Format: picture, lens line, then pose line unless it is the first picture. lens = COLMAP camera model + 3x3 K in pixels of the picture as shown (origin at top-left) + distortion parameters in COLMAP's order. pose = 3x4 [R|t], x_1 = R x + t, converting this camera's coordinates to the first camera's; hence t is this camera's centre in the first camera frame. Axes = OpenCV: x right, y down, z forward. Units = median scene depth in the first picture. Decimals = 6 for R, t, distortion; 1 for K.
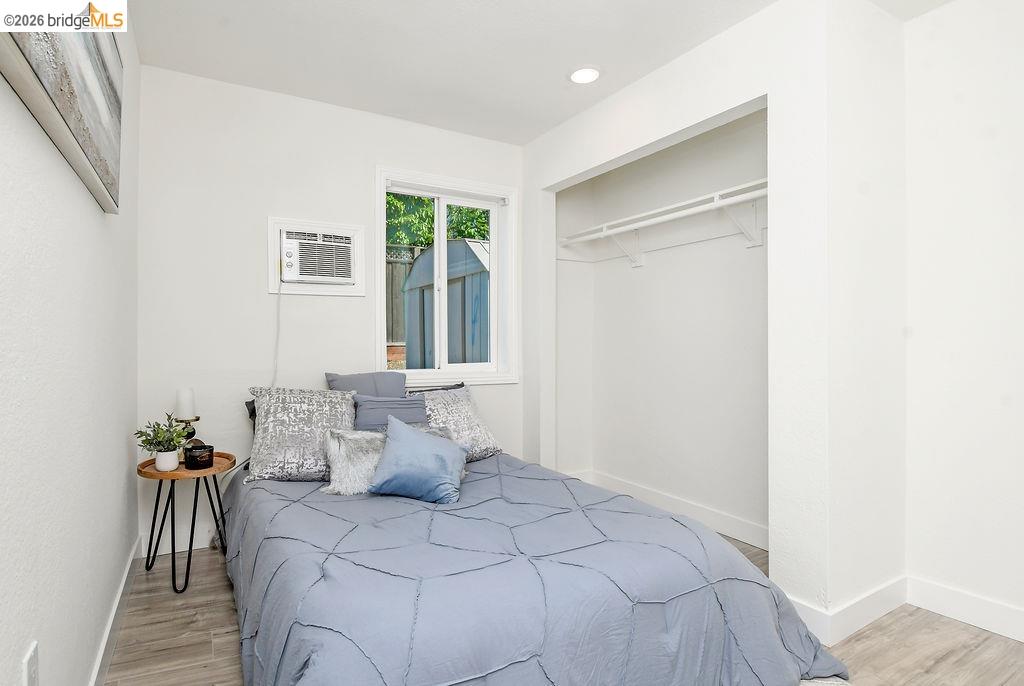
lens RADIAL K [[502.3, 0, 512.8], [0, 502.3, 346.2], [0, 0, 1]] dist [-0.037668, -0.000012]
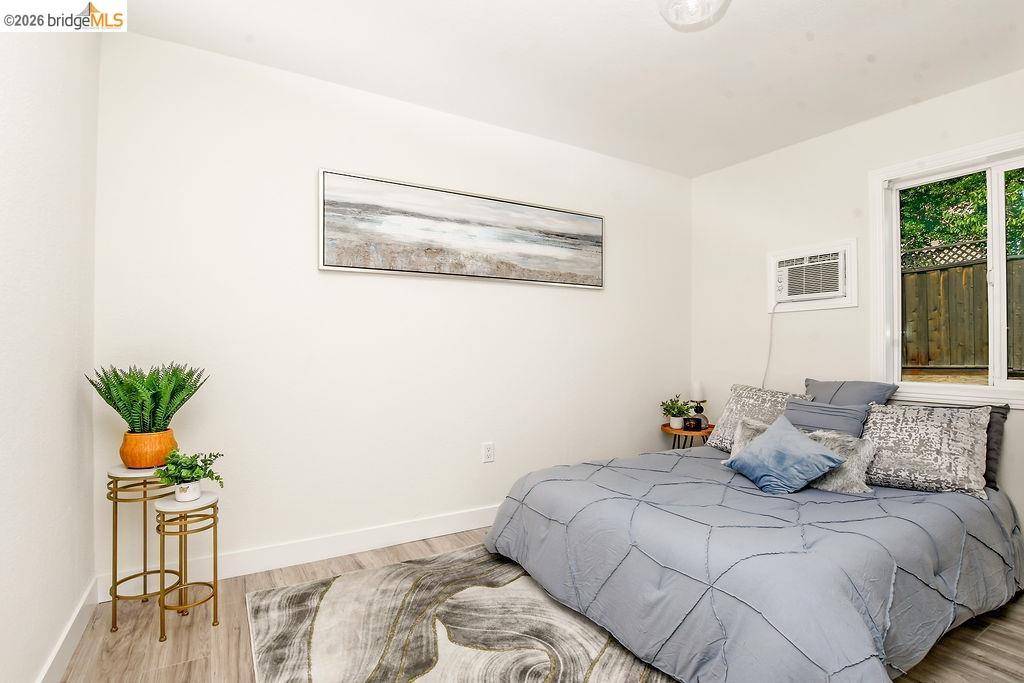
lens RADIAL K [[483.2, 0, 509.6], [0, 483.2, 349.3], [0, 0, 1]] dist [-0.024935, 0.000299]
pose [[0.058637, -0.008488, -0.998243, 0.684485], [-0.002835, 0.999958, -0.008670, -0.001465], [0.998275, 0.003338, 0.058611, 0.258684]]
